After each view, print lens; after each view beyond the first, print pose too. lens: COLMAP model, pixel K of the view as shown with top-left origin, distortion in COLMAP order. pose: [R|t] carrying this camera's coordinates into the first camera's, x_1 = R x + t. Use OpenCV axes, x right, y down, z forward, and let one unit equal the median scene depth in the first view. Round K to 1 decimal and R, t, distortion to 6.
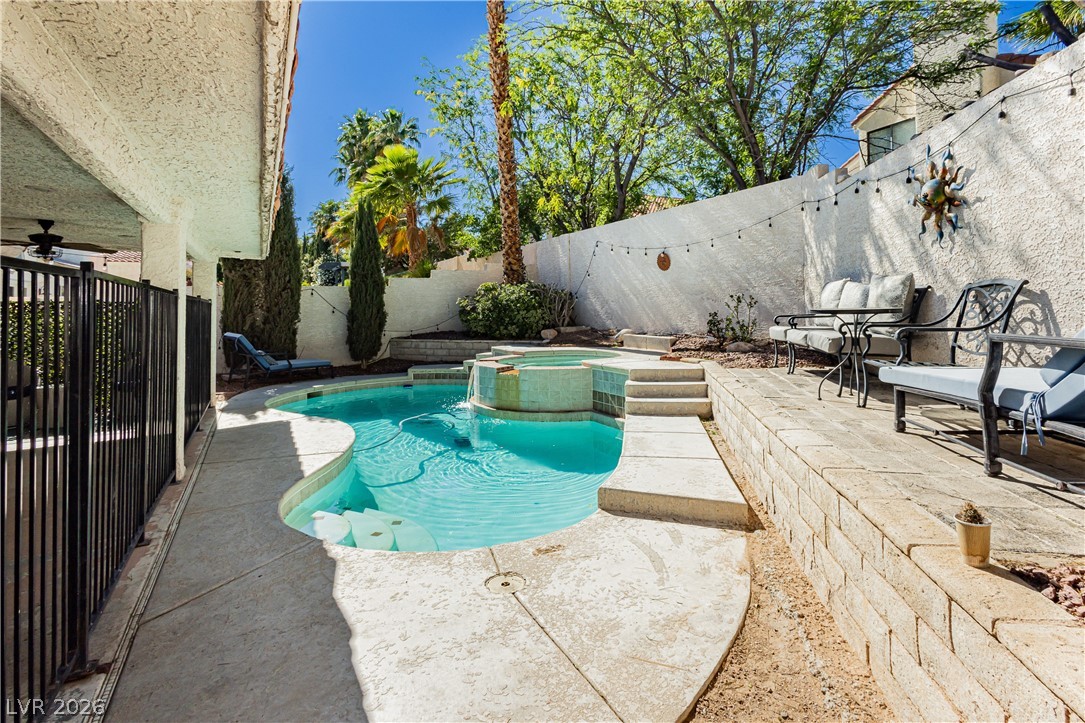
lens RADIAL K [[542.6, 0, 554.3], [0, 542.6, 289.1], [0, 0, 1]] dist [0.002197, 0.000726]
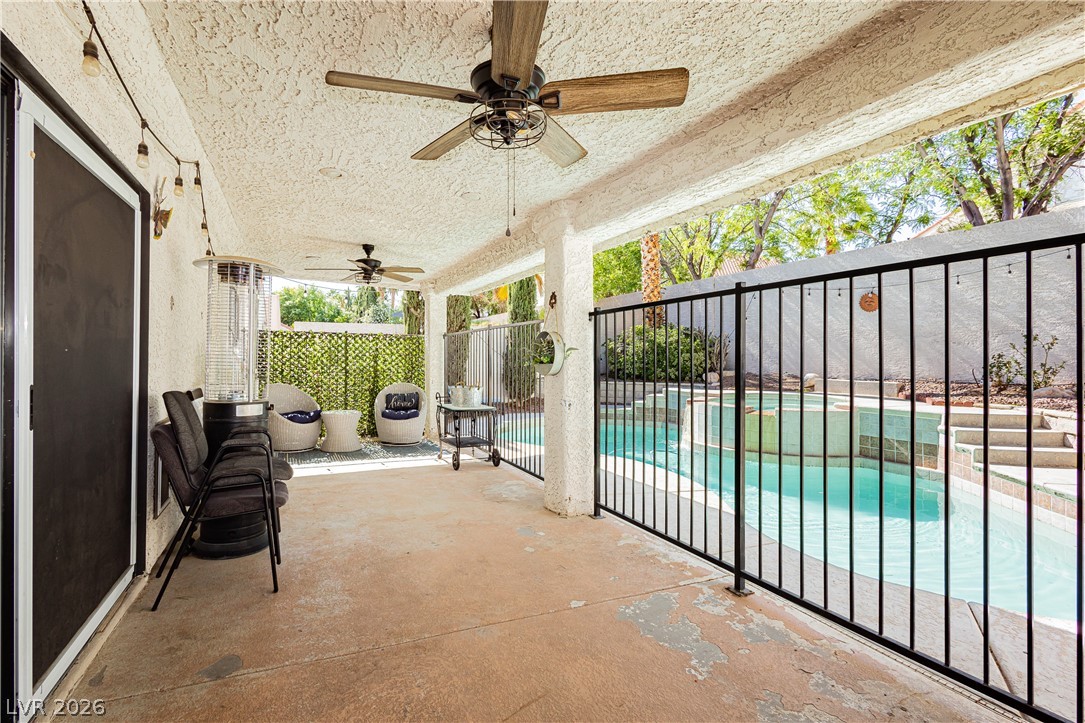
lens RADIAL K [[501.0, 0, 499.7], [0, 501.0, 353.1], [0, 0, 1]] dist [0.000189, -0.000474]
pose [[0.994697, 0.018721, -0.101132, -0.435955], [-0.016157, 0.999528, 0.026117, 0.031001], [0.101573, -0.024344, 0.994530, 0.078523]]
